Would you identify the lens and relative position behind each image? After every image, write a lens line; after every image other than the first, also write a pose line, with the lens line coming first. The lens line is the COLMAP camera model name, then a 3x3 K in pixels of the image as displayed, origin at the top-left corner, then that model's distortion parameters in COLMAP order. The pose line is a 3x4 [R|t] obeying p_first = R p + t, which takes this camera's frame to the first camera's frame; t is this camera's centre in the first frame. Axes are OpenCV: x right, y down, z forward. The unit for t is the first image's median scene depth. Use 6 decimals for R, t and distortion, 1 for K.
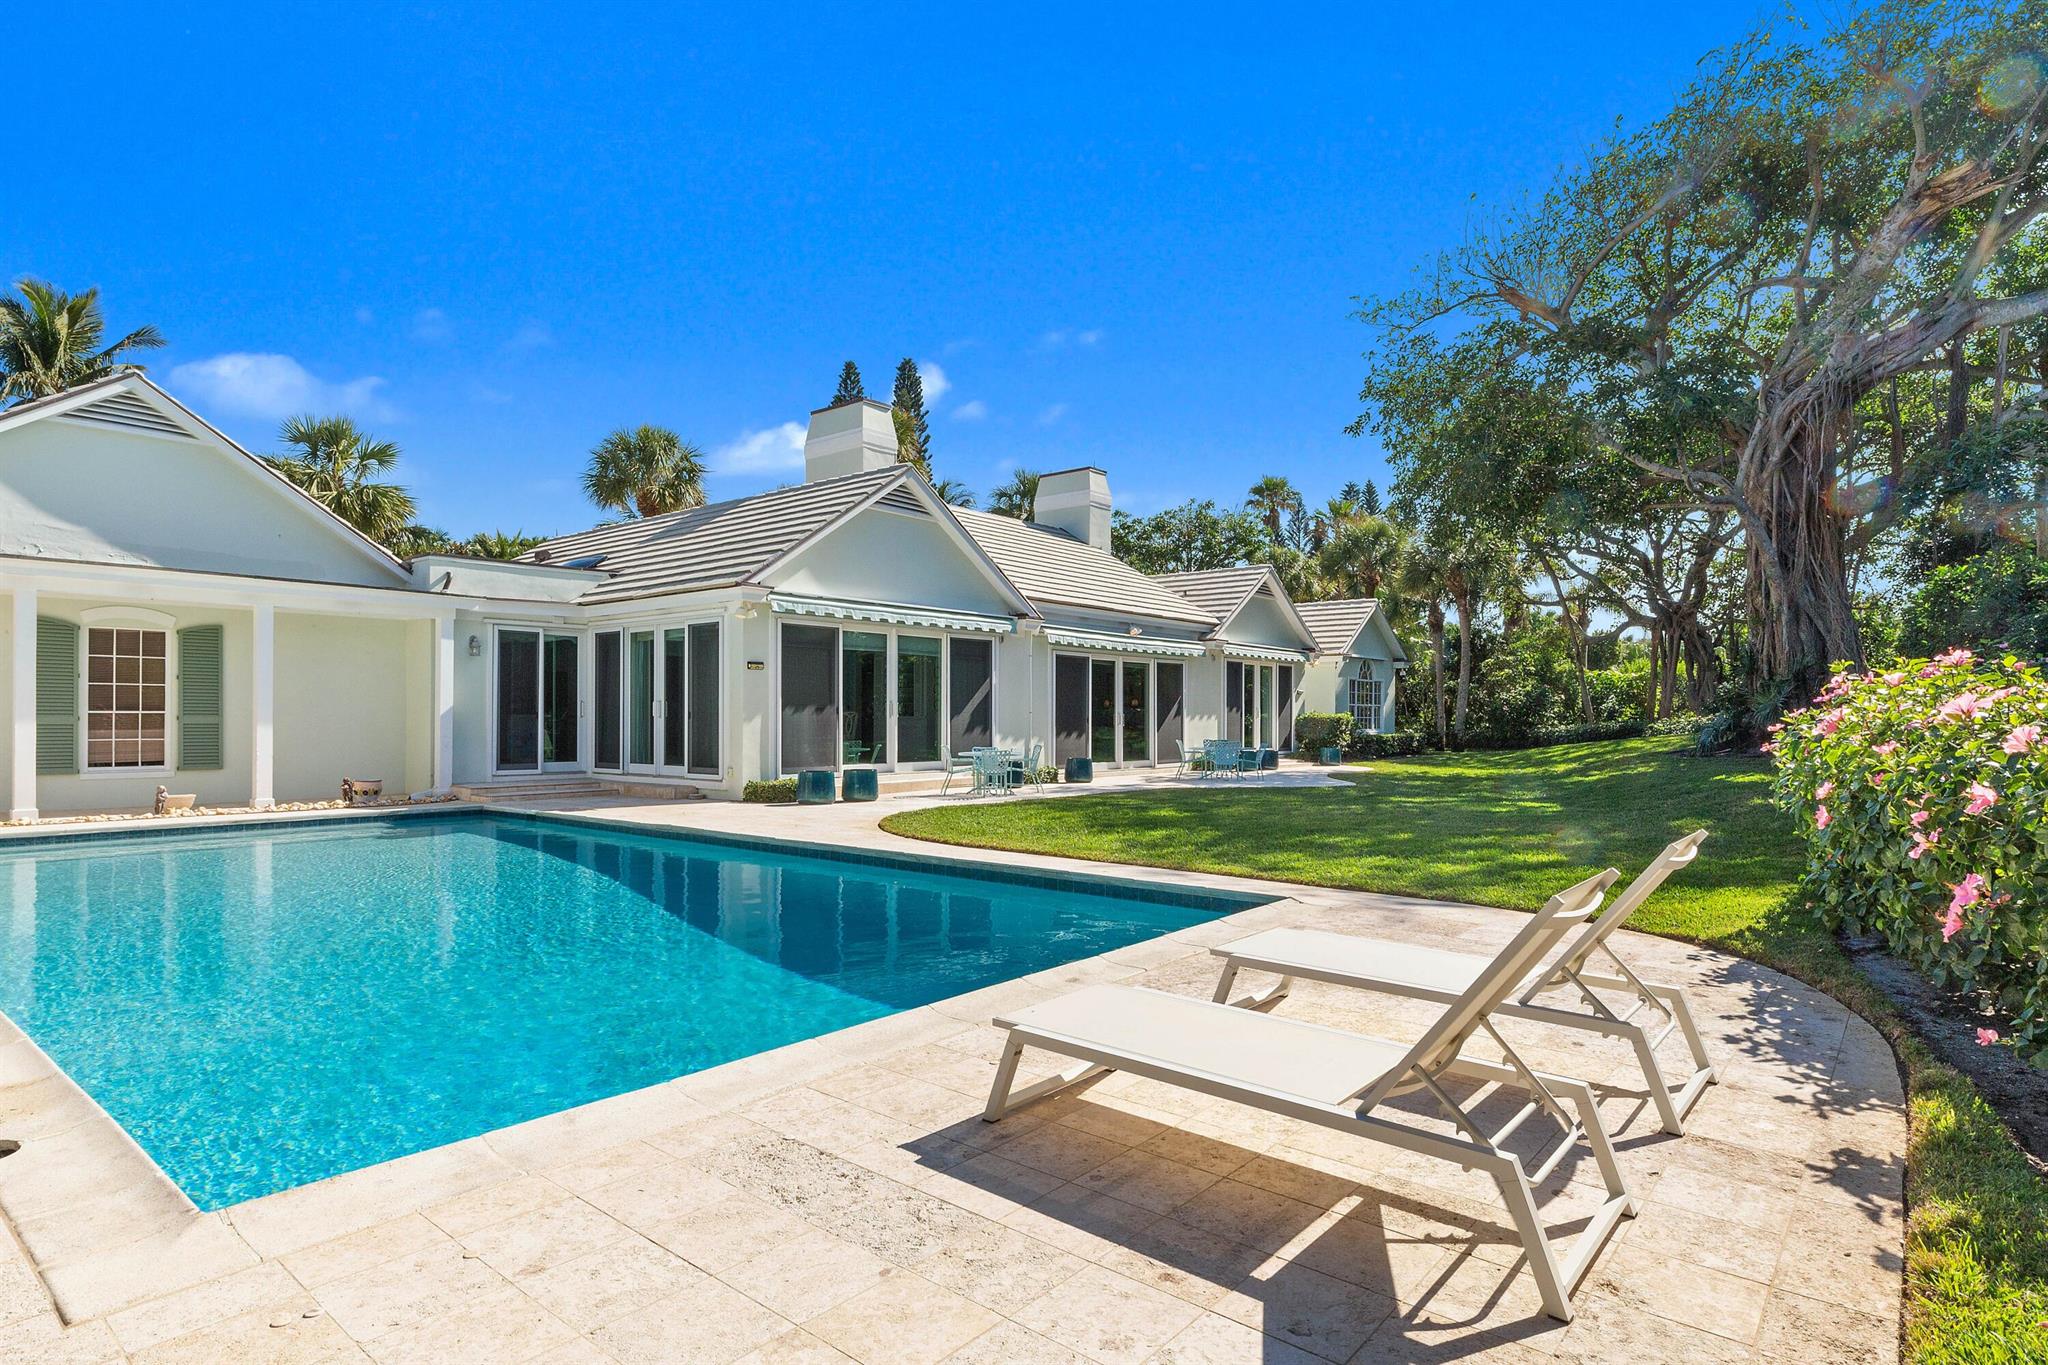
lens RADIAL K [[1086.3, 0, 1021.0], [0, 1086.3, 705.5], [0, 0, 1]] dist [0.000059, 0.000060]
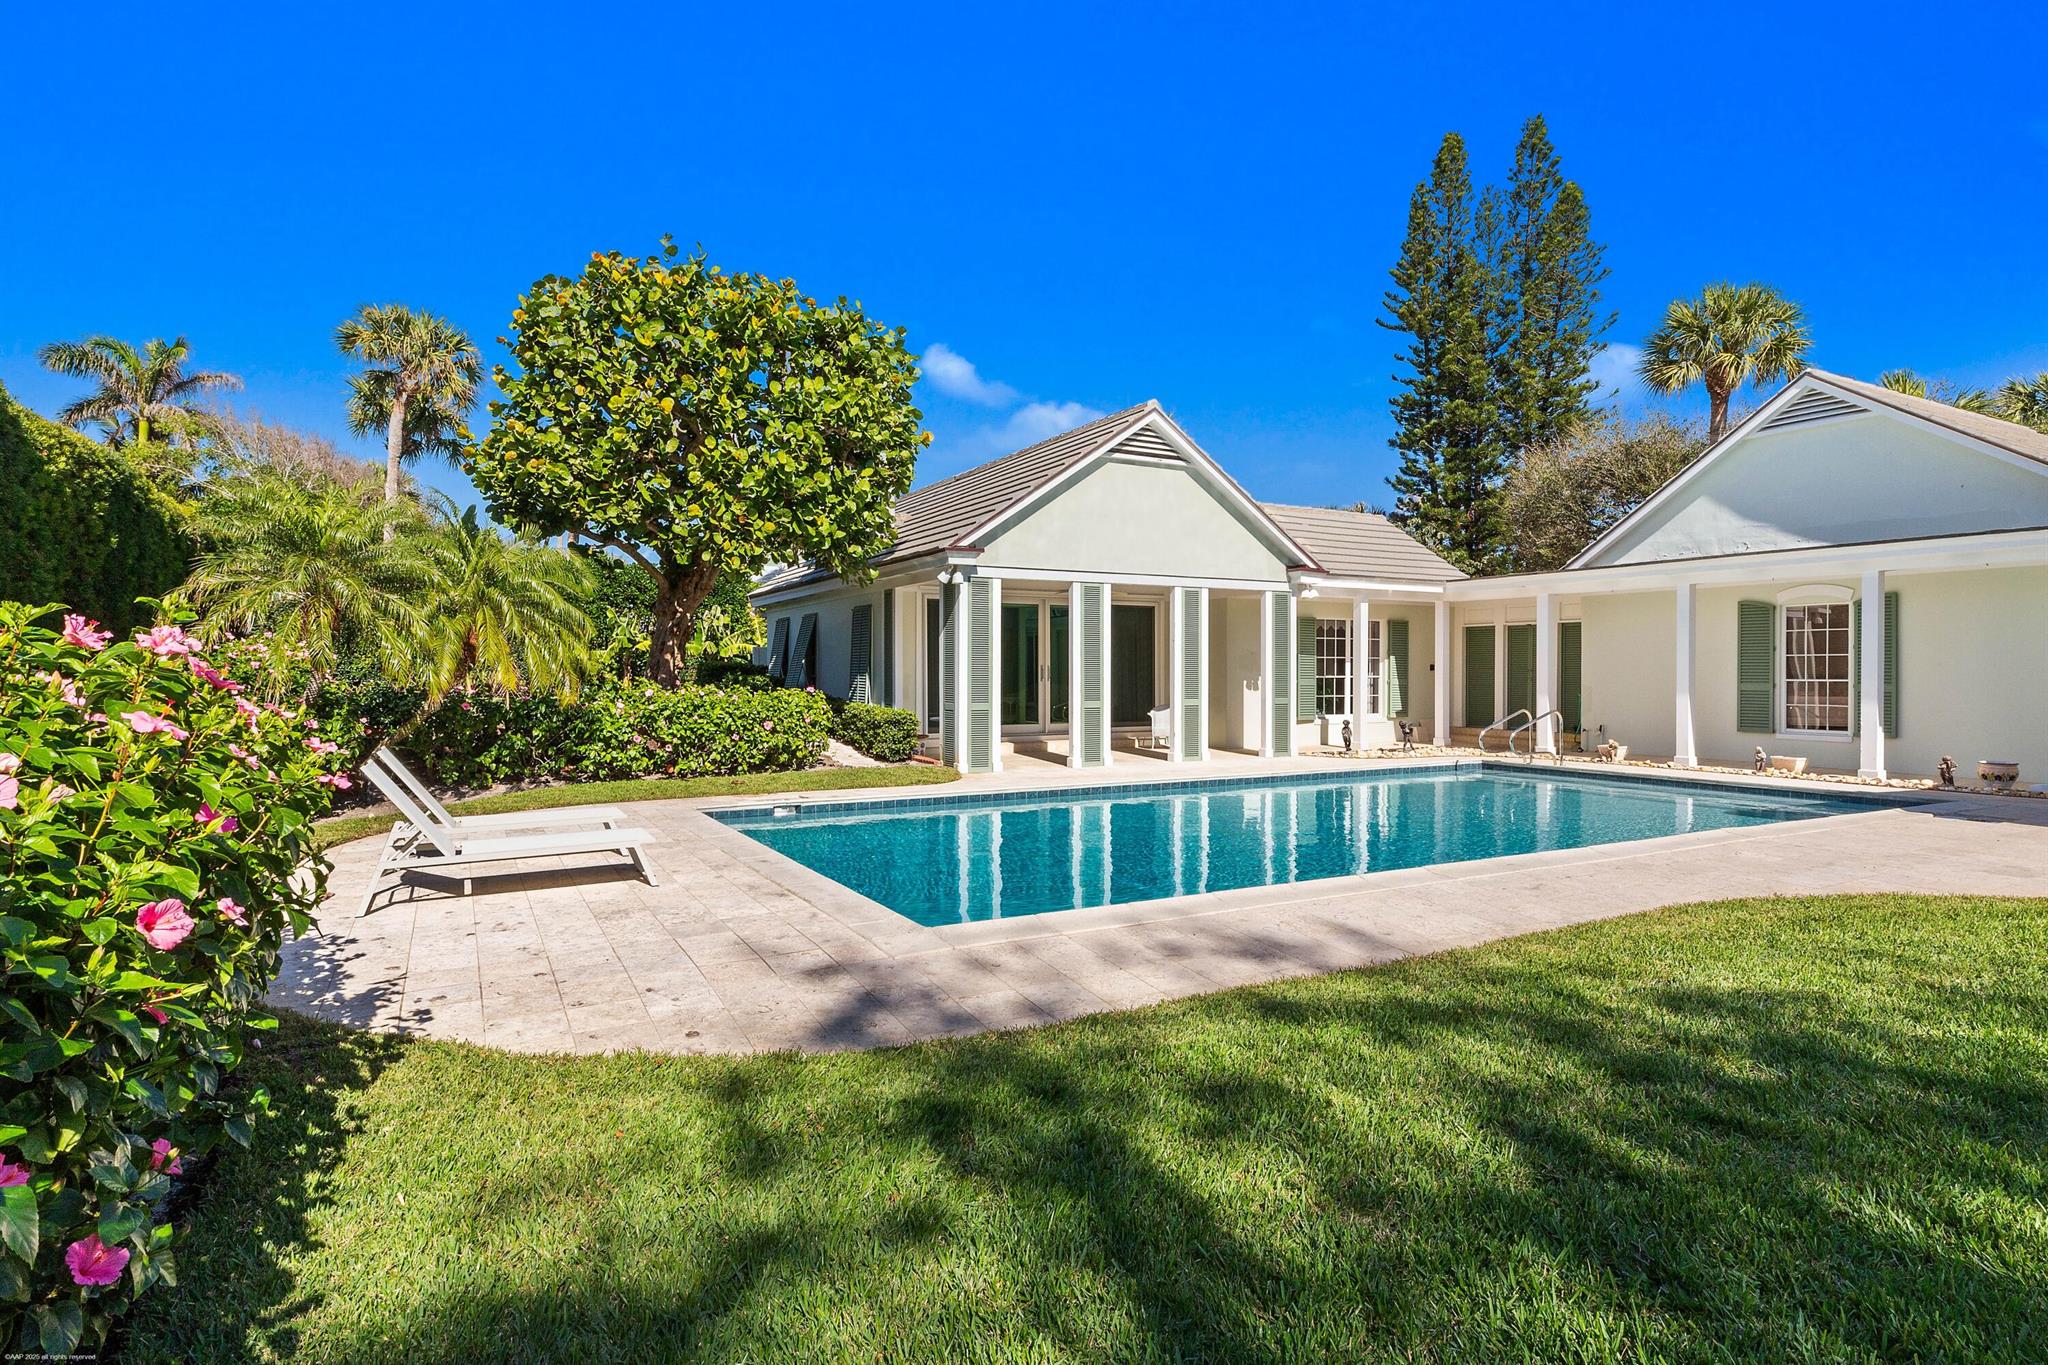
lens RADIAL K [[1067.9, 0, 1024.0], [0, 1067.9, 682.5], [0, 0, 1]] dist [-0.063964, -0.000147]
pose [[-0.359883, 0.006985, -0.932971, 0.450974], [0.000448, 0.999973, 0.007314, 0.000353], [0.932997, 0.002214, -0.359877, 0.653064]]
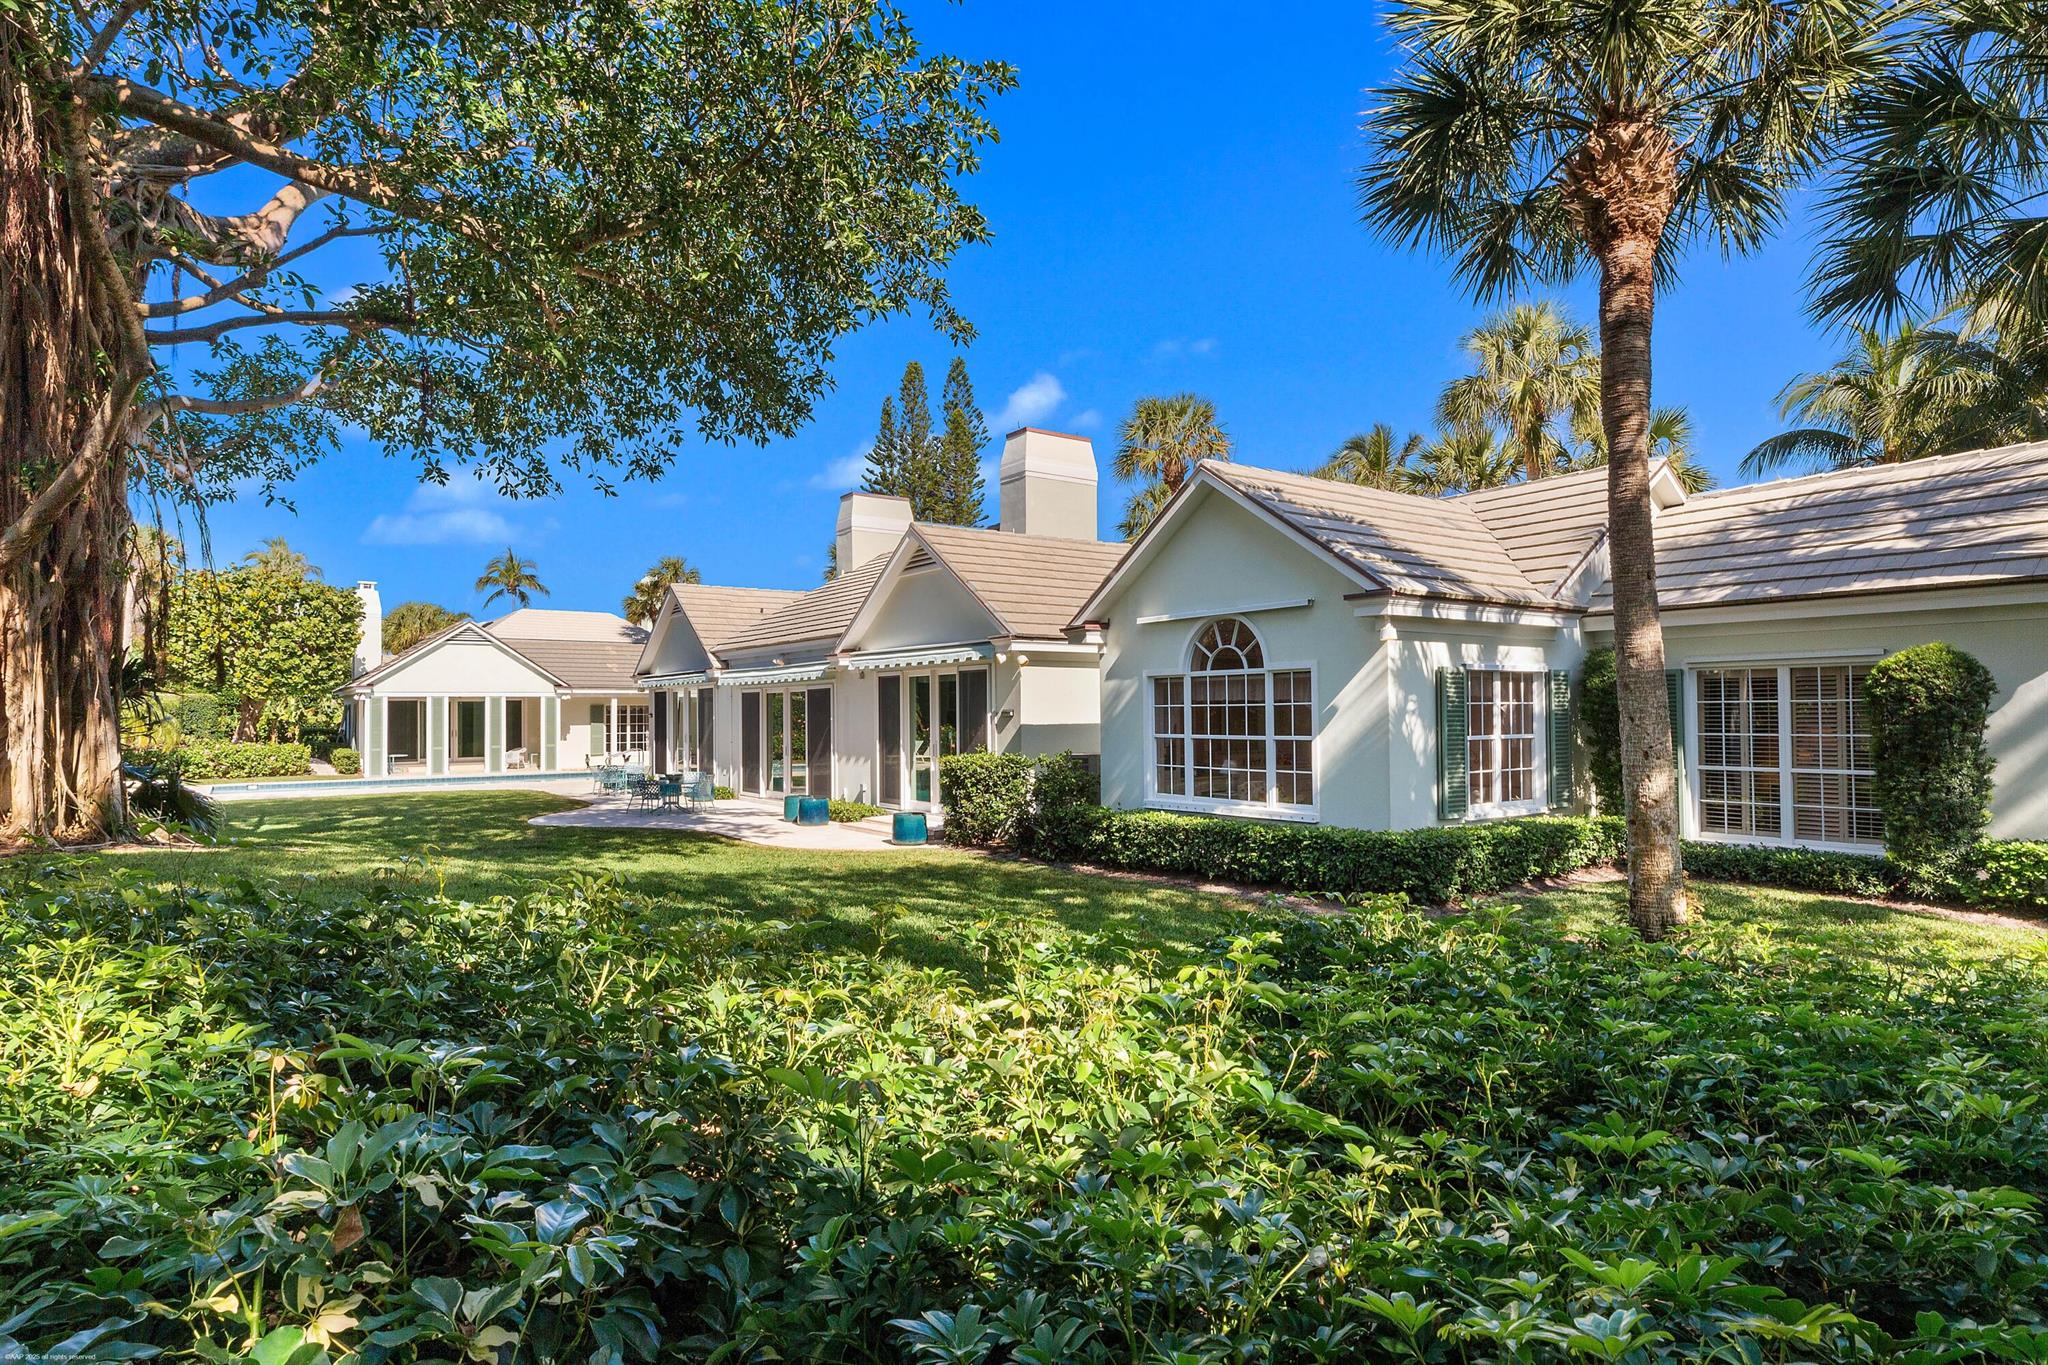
lens RADIAL K [[1086.3, 0, 1021.0], [0, 1086.3, 705.5], [0, 0, 1]] dist [0.000059, 0.000060]
pose [[-0.232785, -0.010910, -0.972467, 1.570352], [0.010355, 0.999853, -0.013696, -0.017206], [0.972473, -0.013258, -0.232637, 2.201575]]
